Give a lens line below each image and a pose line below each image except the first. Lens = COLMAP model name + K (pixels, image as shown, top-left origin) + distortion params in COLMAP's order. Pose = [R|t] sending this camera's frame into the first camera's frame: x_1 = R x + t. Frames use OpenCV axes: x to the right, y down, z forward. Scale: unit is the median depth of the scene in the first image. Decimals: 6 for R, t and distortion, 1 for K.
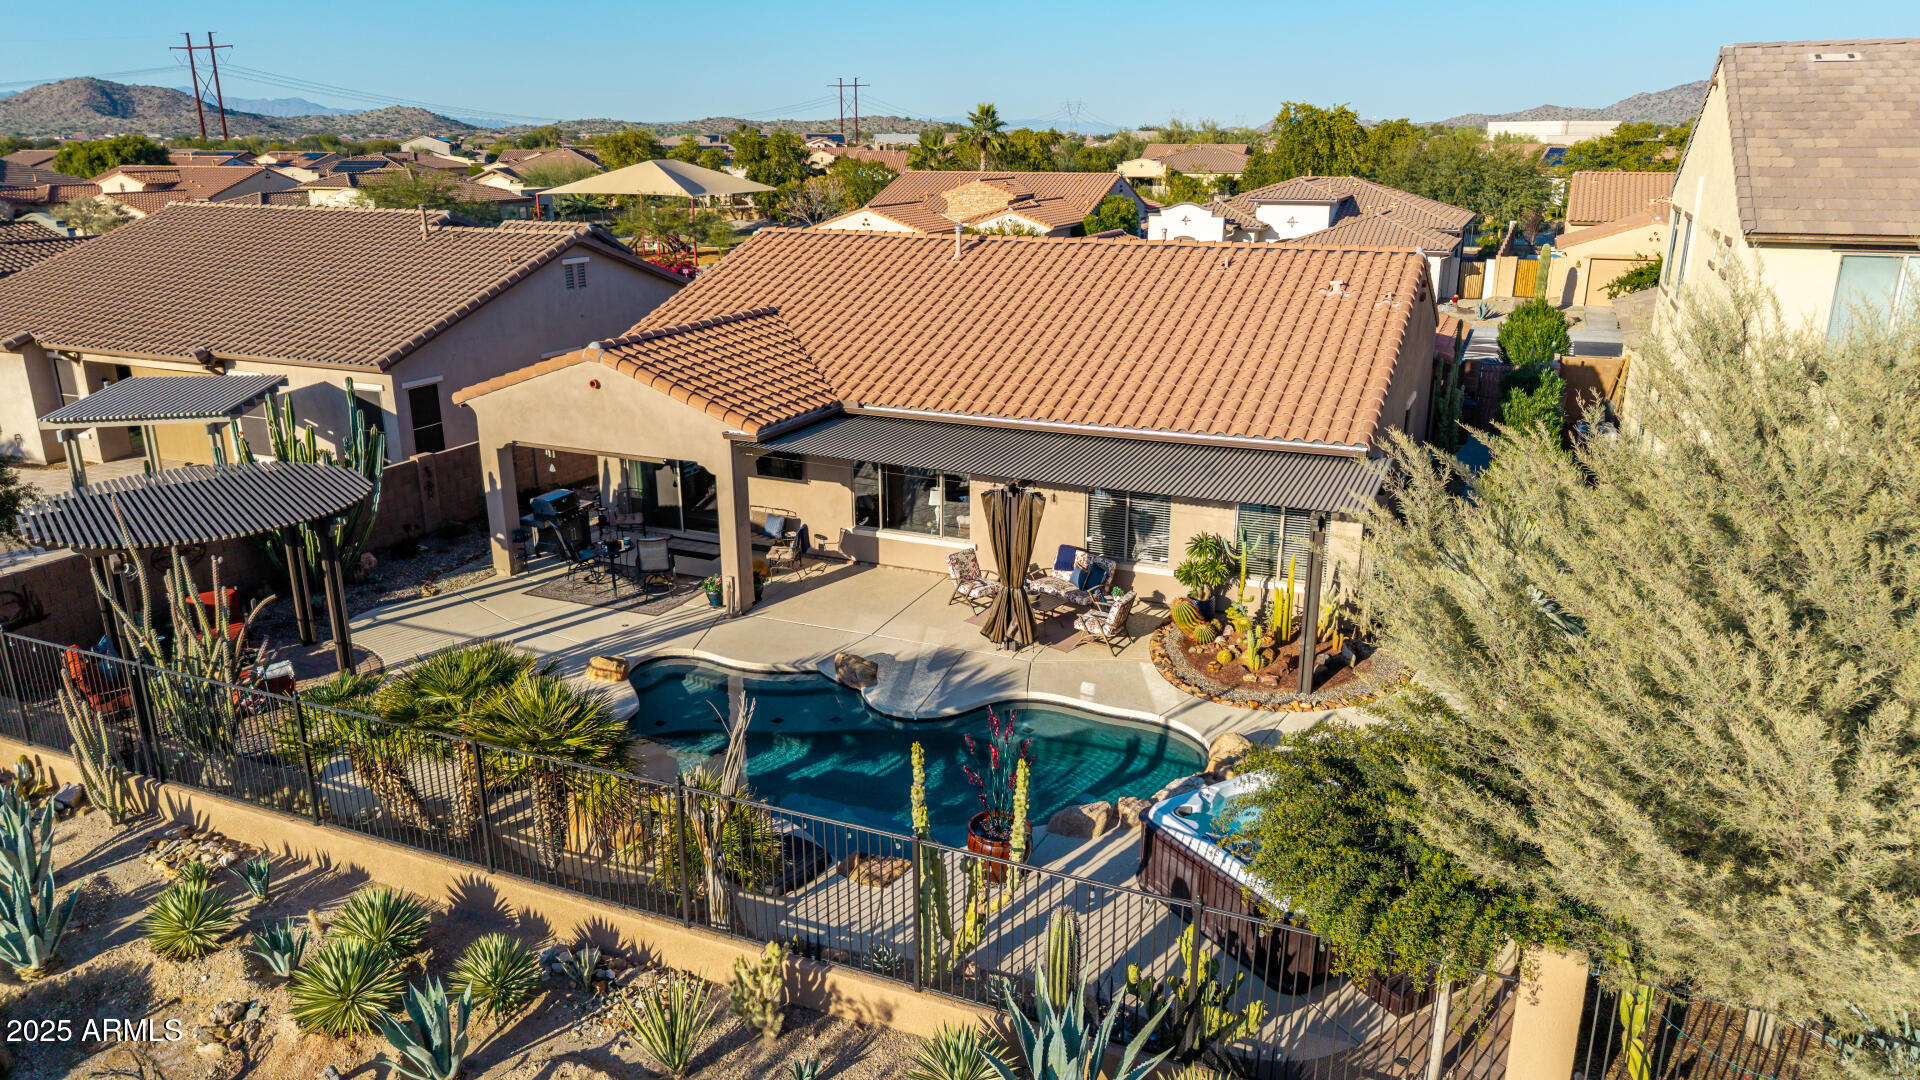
lens RADIAL K [[1296.3, 0, 962.5], [0, 1296.3, 532.9], [0, 0, 1]] dist [0.021199, -0.021357]
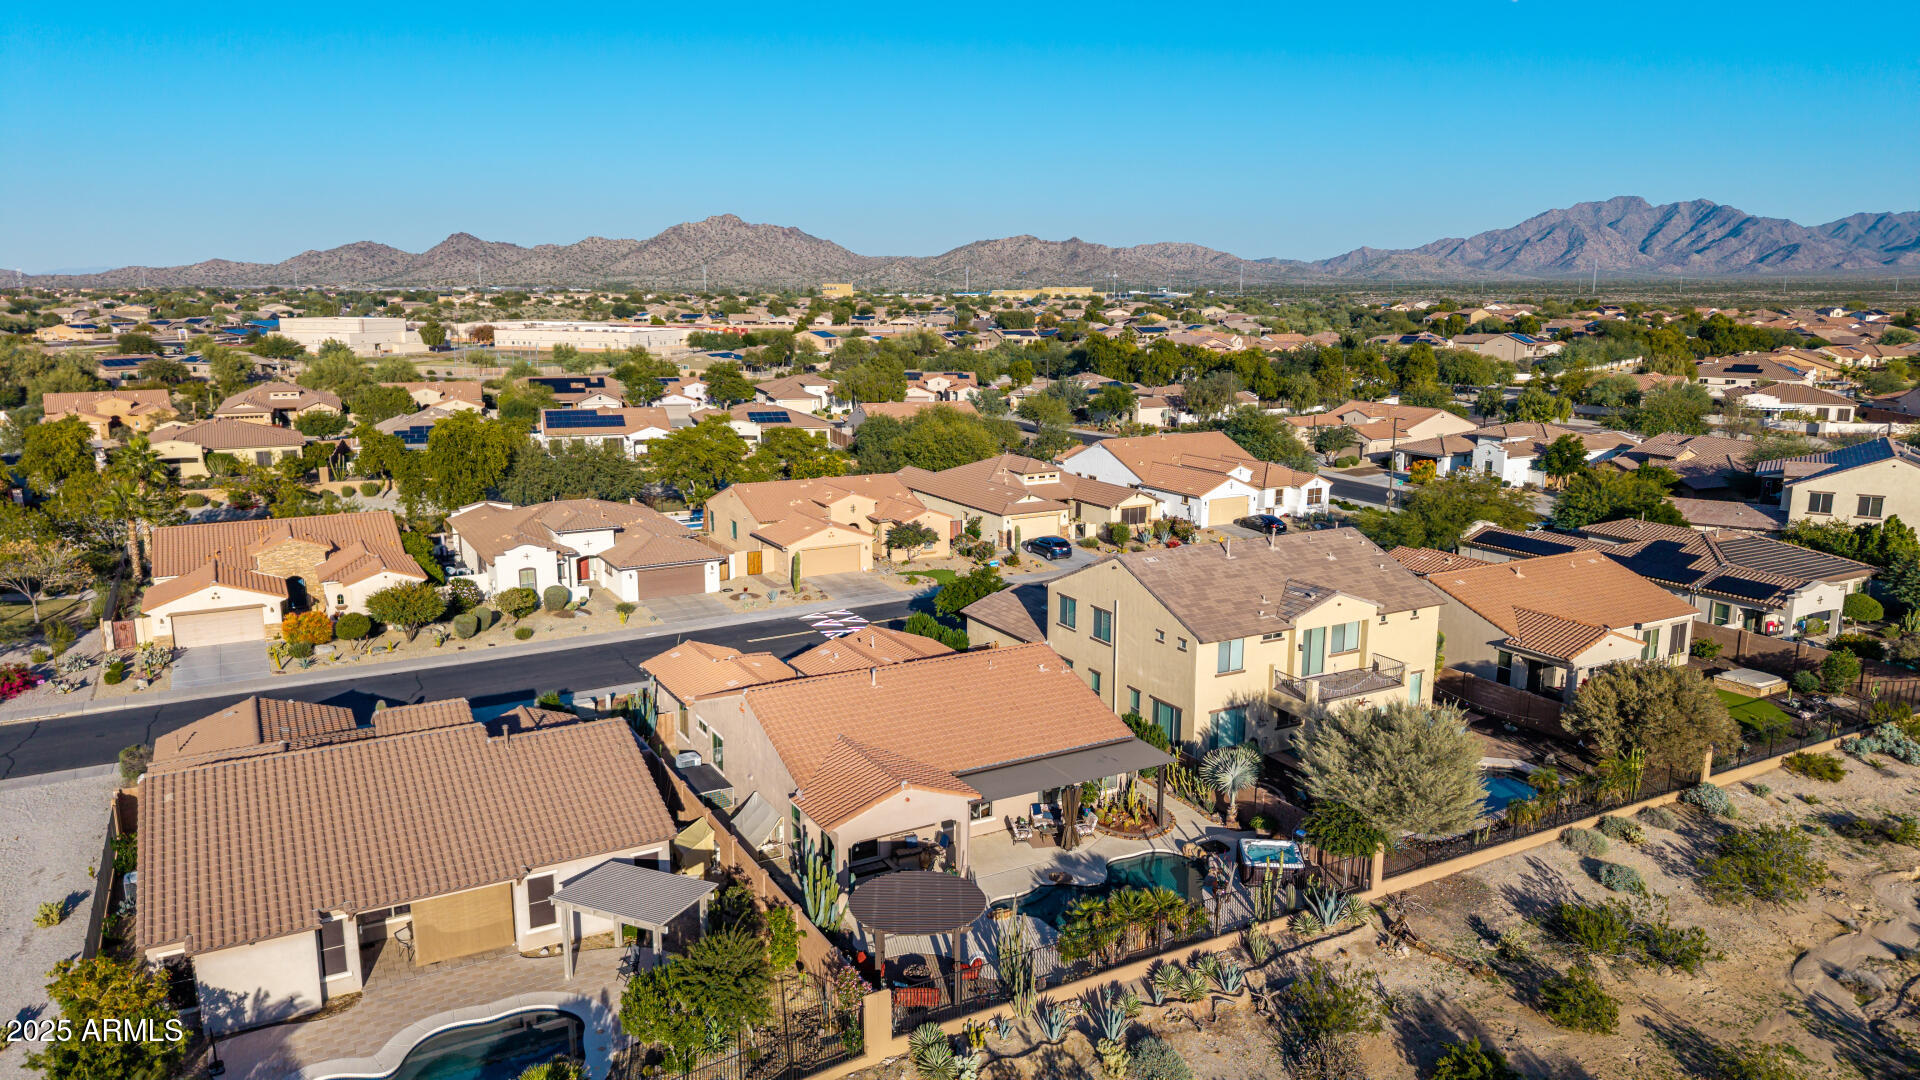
lens RADIAL K [[1279.9, 0, 954.2], [0, 1279.9, 542.9], [0, 0, 1]] dist [0.020942, -0.006517]
pose [[0.605615, -0.156354, 0.780246, -1.875370], [0.232495, 0.972491, 0.014419, -0.558422], [-0.761036, 0.172671, 0.625307, -0.474801]]
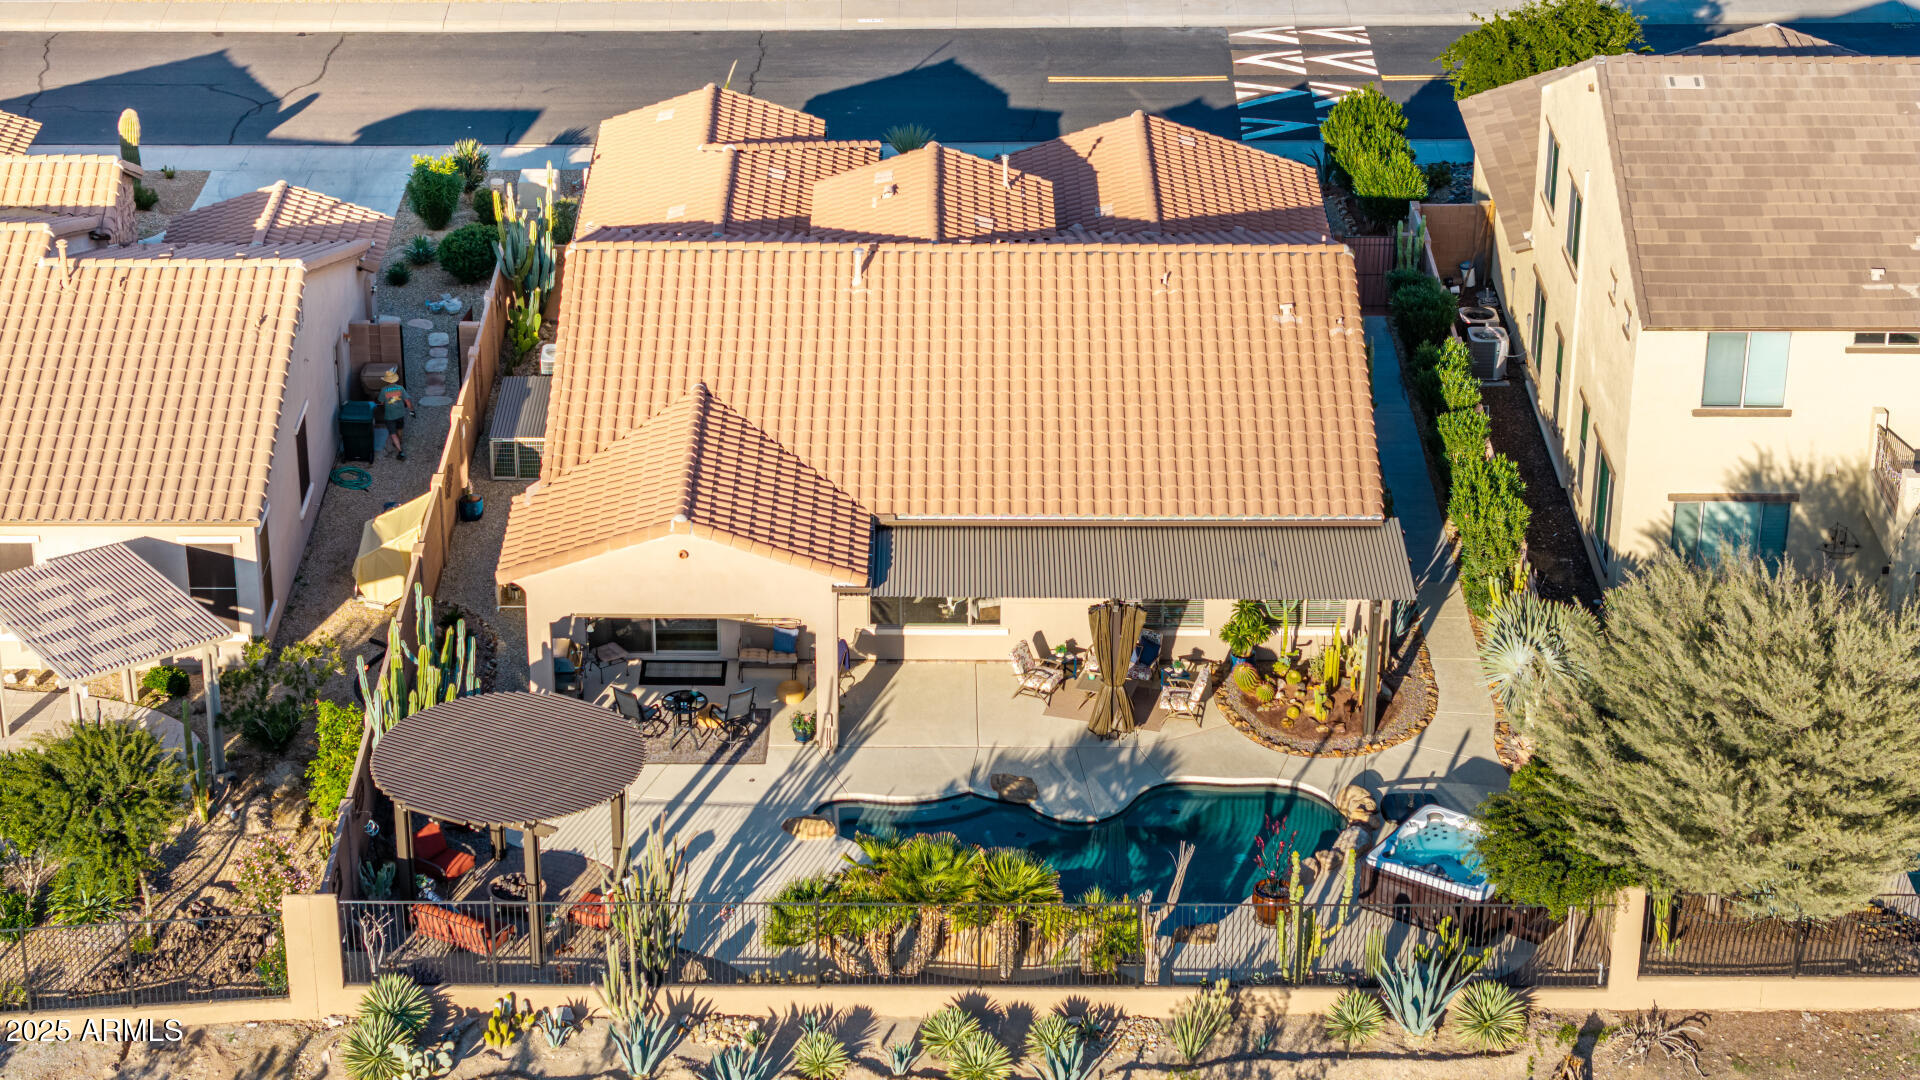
lens RADIAL K [[3790.6, 0, 960.0], [0, 3790.6, 540.0], [0, 0, 1]] dist [-0.064650, 0.068941]
pose [[0.915119, -0.171260, 0.365002, -1.194109], [0.112348, 0.977761, 0.177093, -0.641539], [-0.387214, -0.121054, 0.914008, -1.835521]]
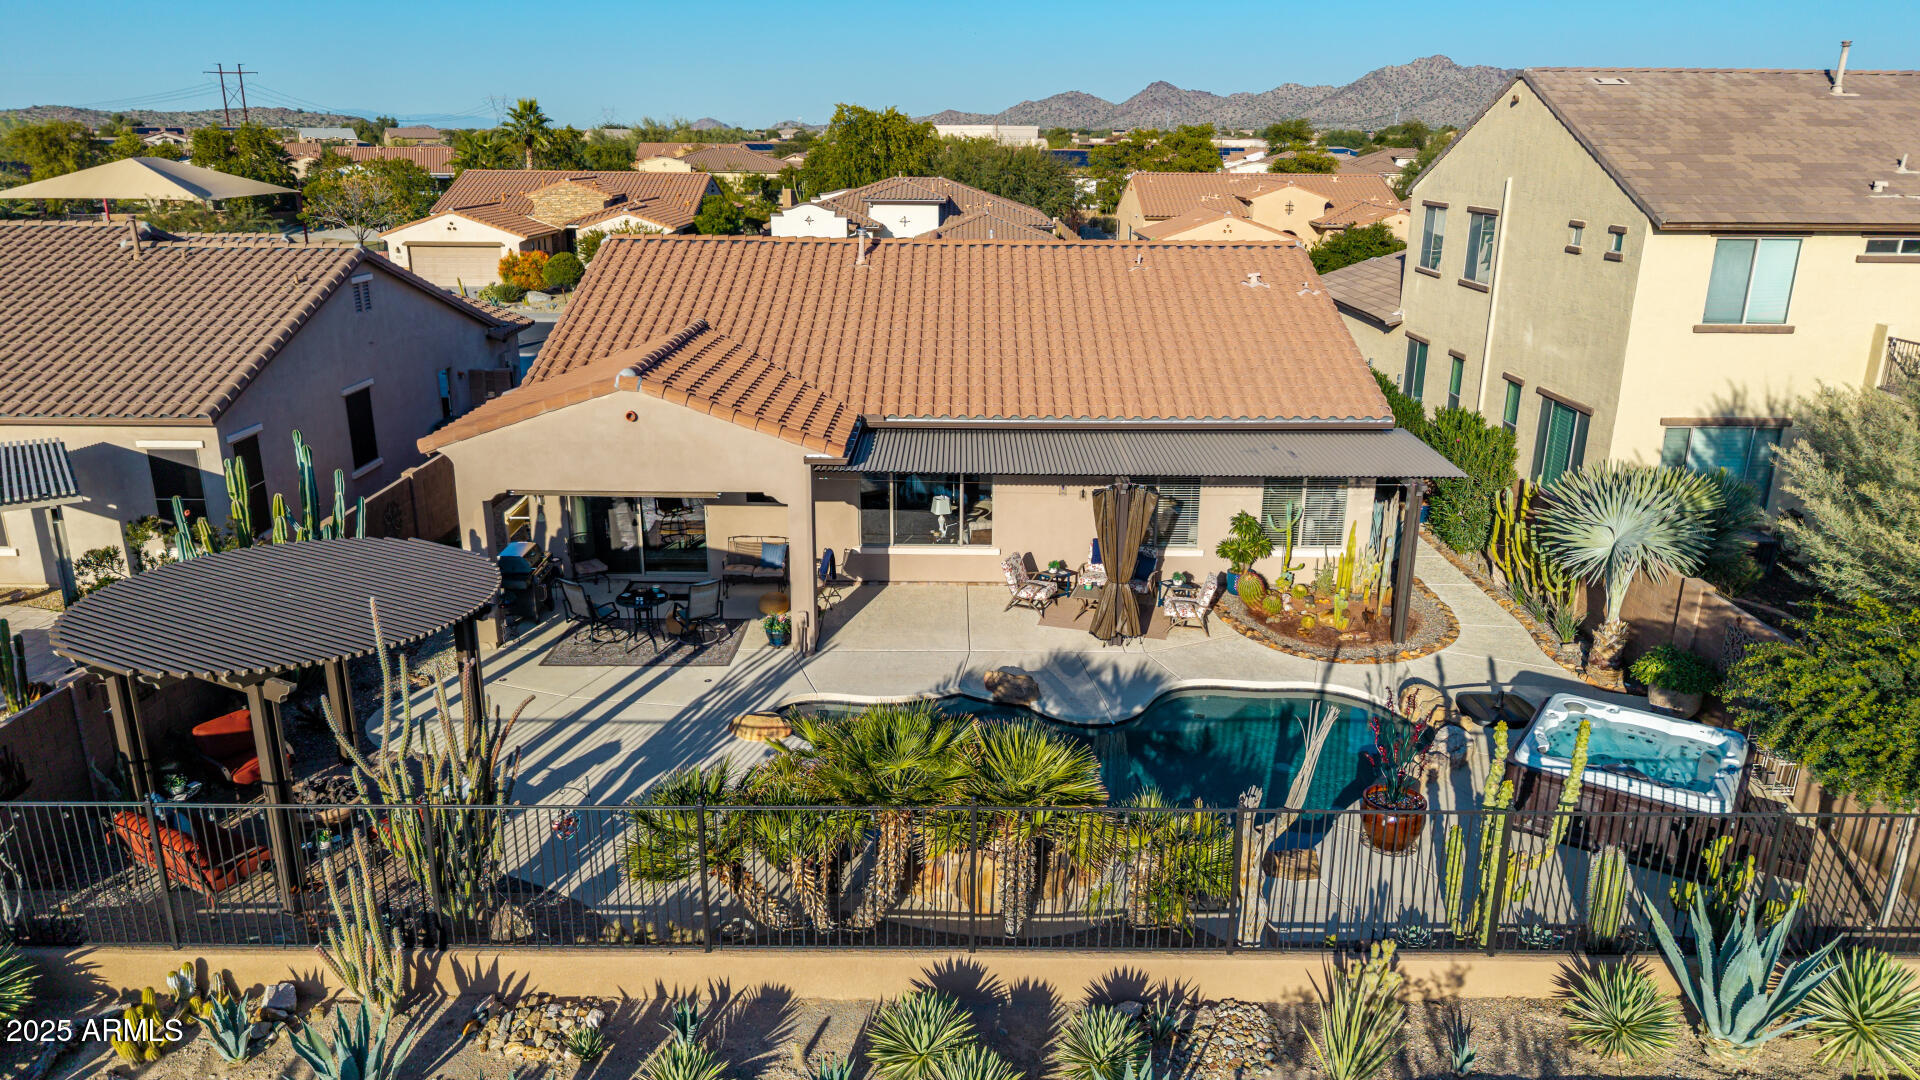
lens RADIAL K [[1296.3, 0, 962.5], [0, 1296.3, 532.9], [0, 0, 1]] dist [0.021199, -0.021357]
pose [[0.914728, -0.109115, 0.389060, -0.439144], [0.108836, 0.993797, 0.022832, -0.031989], [-0.389138, 0.021459, 0.920930, 0.103831]]
